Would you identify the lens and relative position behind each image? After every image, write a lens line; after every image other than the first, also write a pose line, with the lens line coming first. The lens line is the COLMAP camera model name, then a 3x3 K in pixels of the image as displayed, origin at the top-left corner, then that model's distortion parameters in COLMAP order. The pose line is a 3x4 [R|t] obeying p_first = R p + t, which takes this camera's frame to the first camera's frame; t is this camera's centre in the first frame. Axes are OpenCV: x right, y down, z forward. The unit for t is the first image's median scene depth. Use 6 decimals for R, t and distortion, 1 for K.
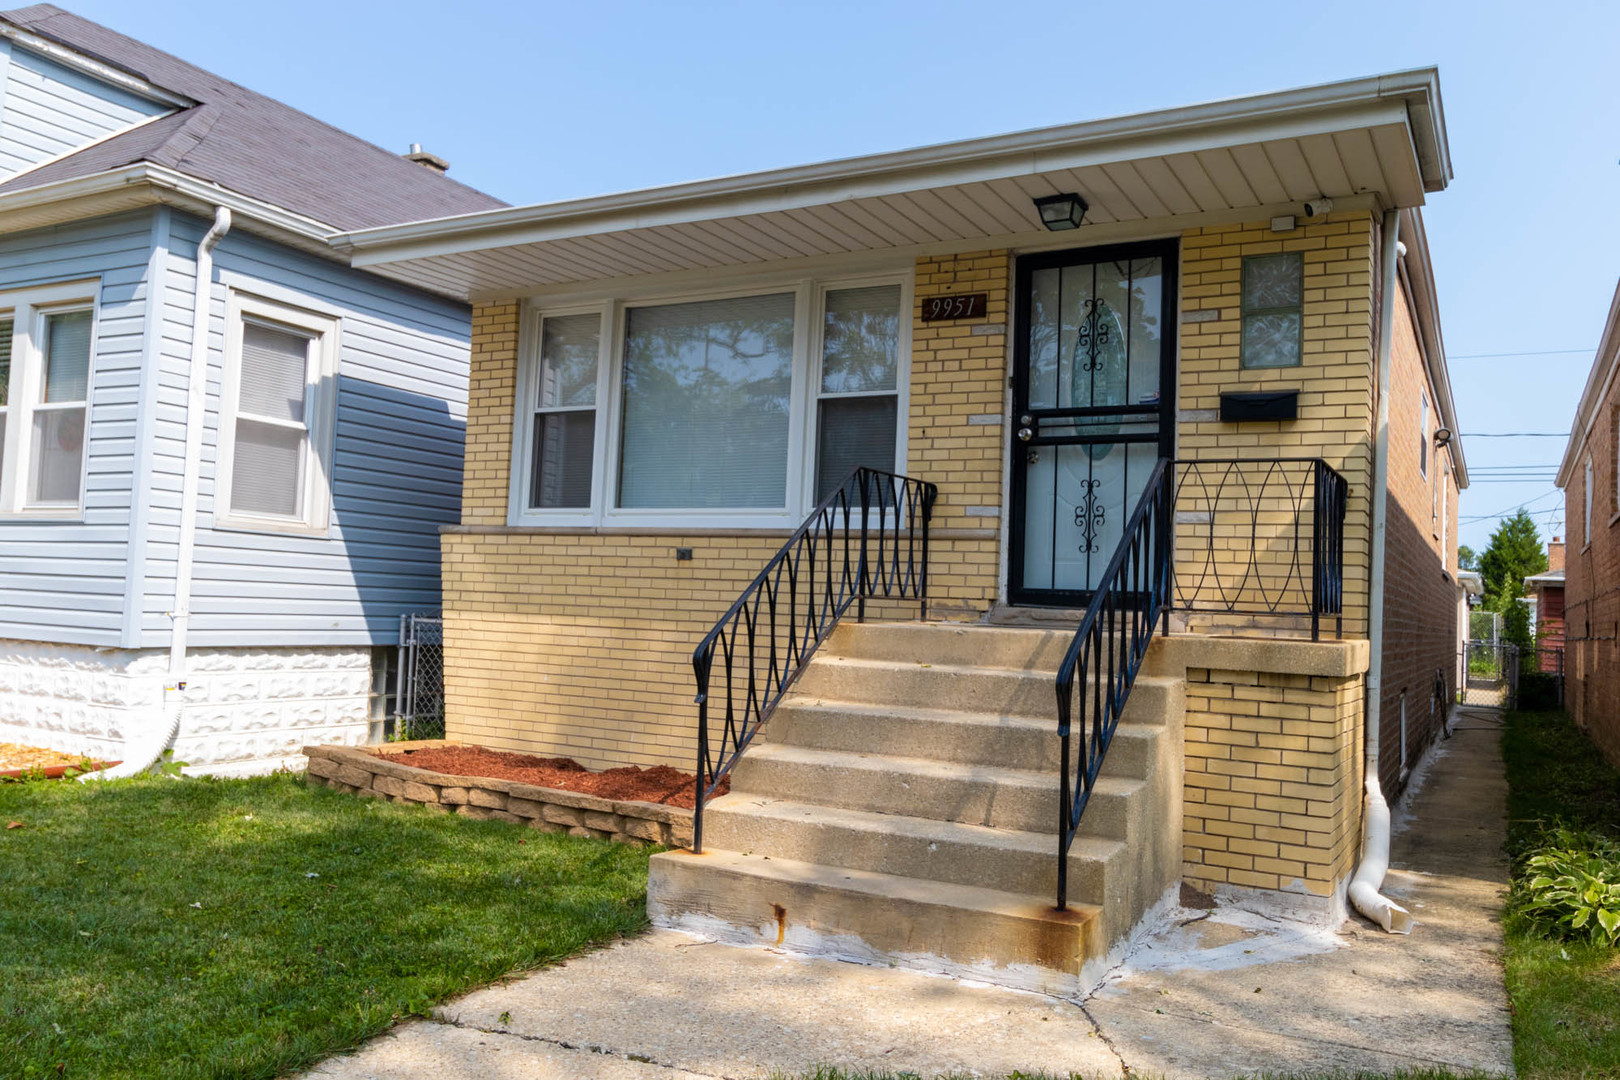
lens RADIAL K [[1289.5, 0, 808.2], [0, 1289.5, 538.7], [0, 0, 1]] dist [0.008063, -0.002456]
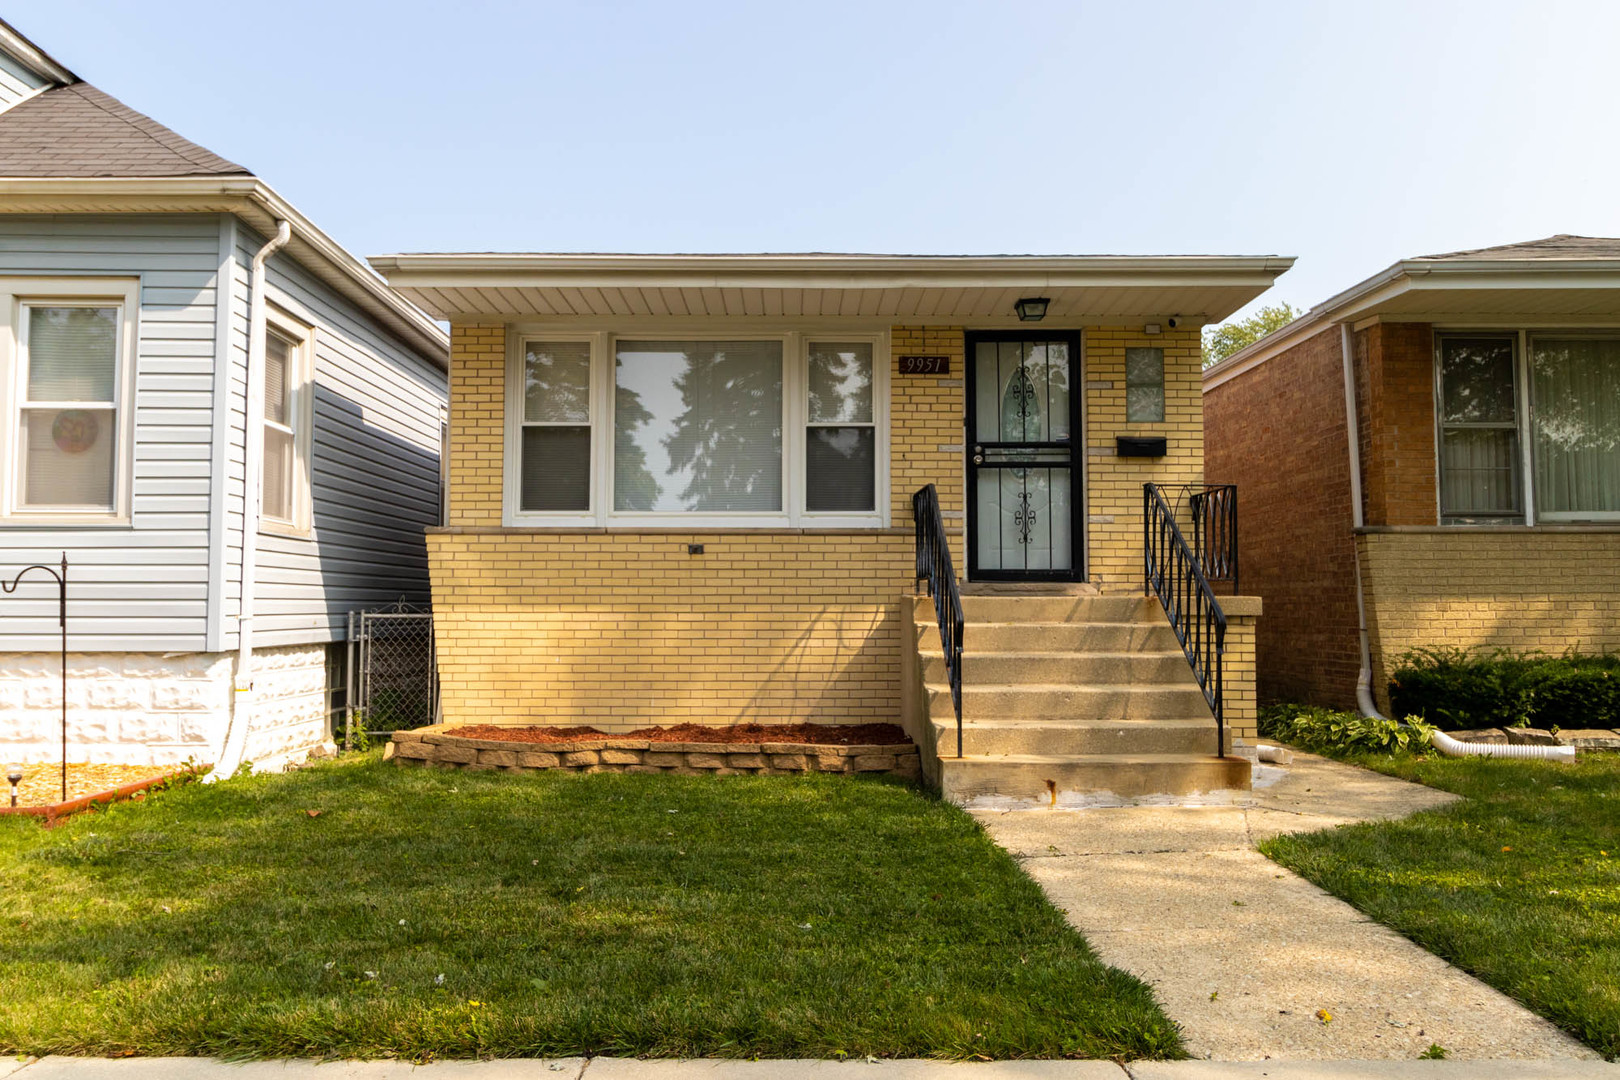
lens RADIAL K [[1244.4, 0, 809.1], [0, 1244.4, 537.0], [0, 0, 1]] dist [0.008735, -0.000706]
pose [[0.868289, -0.012646, 0.495897, -0.641723], [0.008287, 0.999905, 0.010989, -0.012710], [-0.495989, -0.005432, 0.868312, -0.082902]]
